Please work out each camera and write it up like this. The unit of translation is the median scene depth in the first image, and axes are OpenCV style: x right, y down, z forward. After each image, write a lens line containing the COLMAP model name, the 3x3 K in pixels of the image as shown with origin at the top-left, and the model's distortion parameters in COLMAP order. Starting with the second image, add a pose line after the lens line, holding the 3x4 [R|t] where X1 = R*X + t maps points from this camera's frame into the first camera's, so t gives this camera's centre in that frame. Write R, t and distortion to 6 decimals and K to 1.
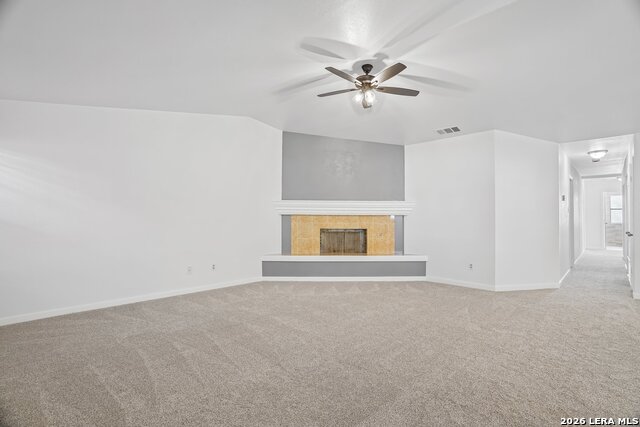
lens RADIAL K [[300.2, 0, 320.0], [0, 300.2, 213.5], [0, 0, 1]] dist [-0.068732, 0.027634]
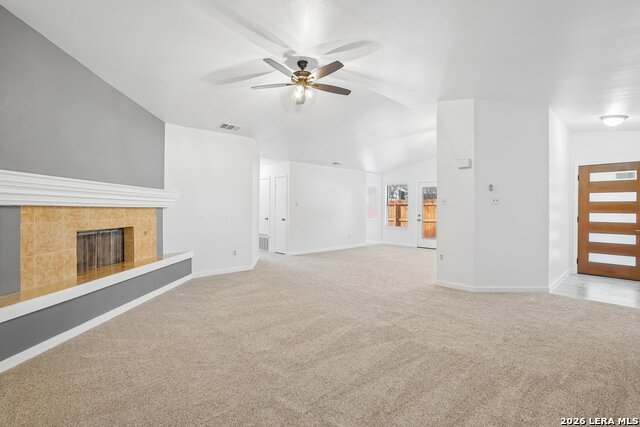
lens RADIAL K [[292.7, 0, 320.0], [0, 292.7, 213.5], [0, 0, 1]] dist [-0.062906, 0.025079]
pose [[0.045829, -0.017206, 0.998801, -0.492358], [-0.012782, 0.999760, 0.017809, 0.003015], [-0.998868, -0.013583, 0.045598, 0.535491]]
